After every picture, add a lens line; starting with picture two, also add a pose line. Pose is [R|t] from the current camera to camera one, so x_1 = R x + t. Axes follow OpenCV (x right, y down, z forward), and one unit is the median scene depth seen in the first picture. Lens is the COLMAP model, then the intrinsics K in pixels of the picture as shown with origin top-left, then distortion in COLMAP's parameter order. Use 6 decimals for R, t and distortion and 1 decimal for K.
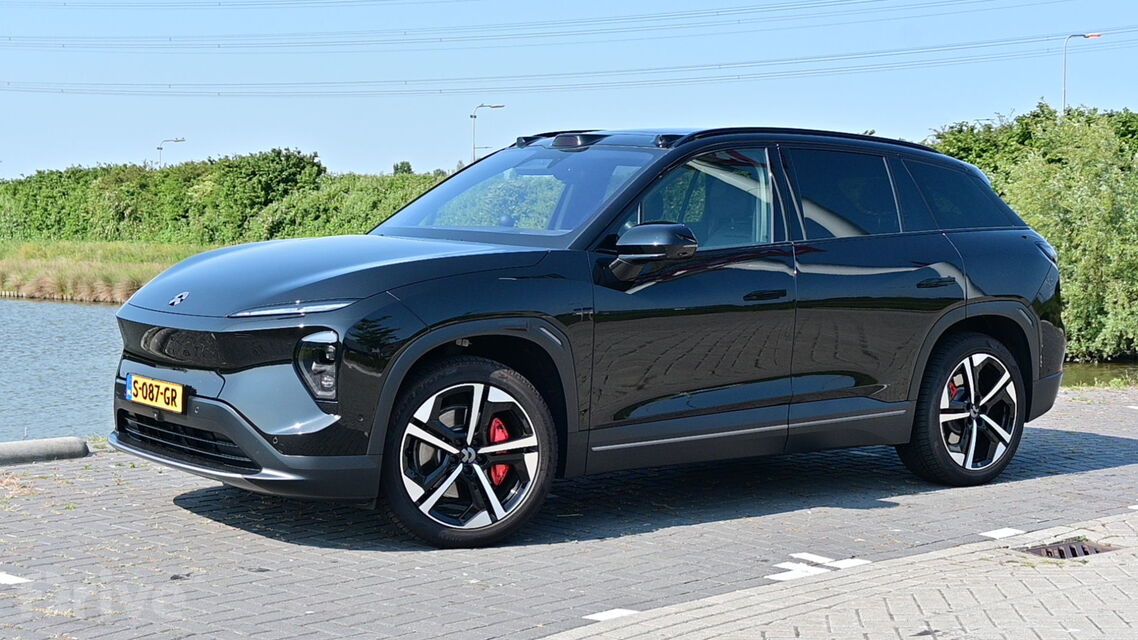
lens RADIAL K [[1776.8, 0, 569.0], [0, 1776.8, 320.0], [0, 0, 1]] dist [-0.025947, -0.046338]
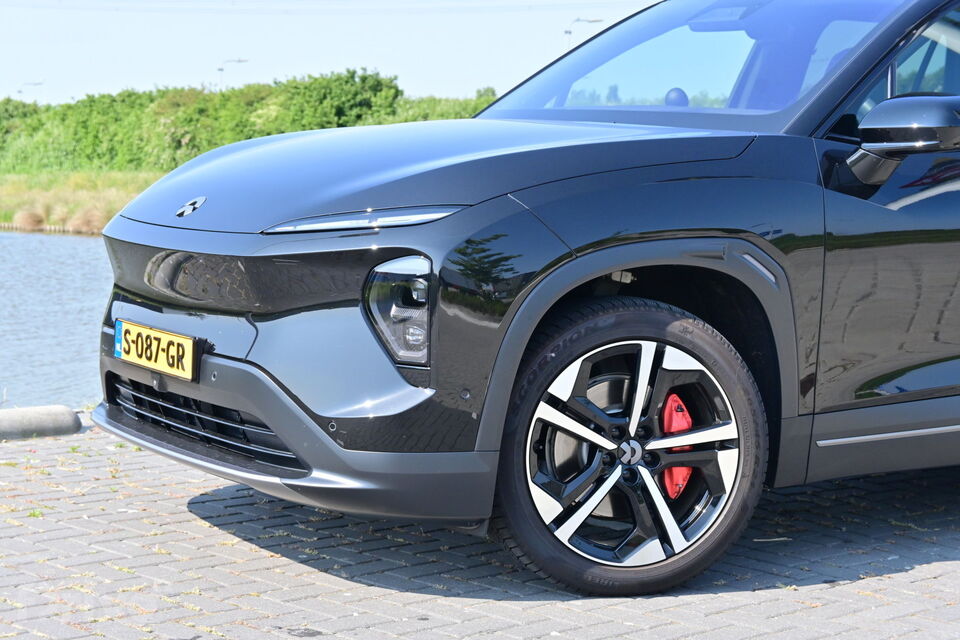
lens RADIAL K [[1982.4, 0, 480.0], [0, 1982.4, 320.0], [0, 0, 1]] dist [0.044957, 0.079303]
pose [[0.995300, 0.011249, -0.096184, -0.041950], [-0.008452, 0.999531, 0.029437, 0.007614], [0.096470, -0.028486, 0.994928, 0.279204]]
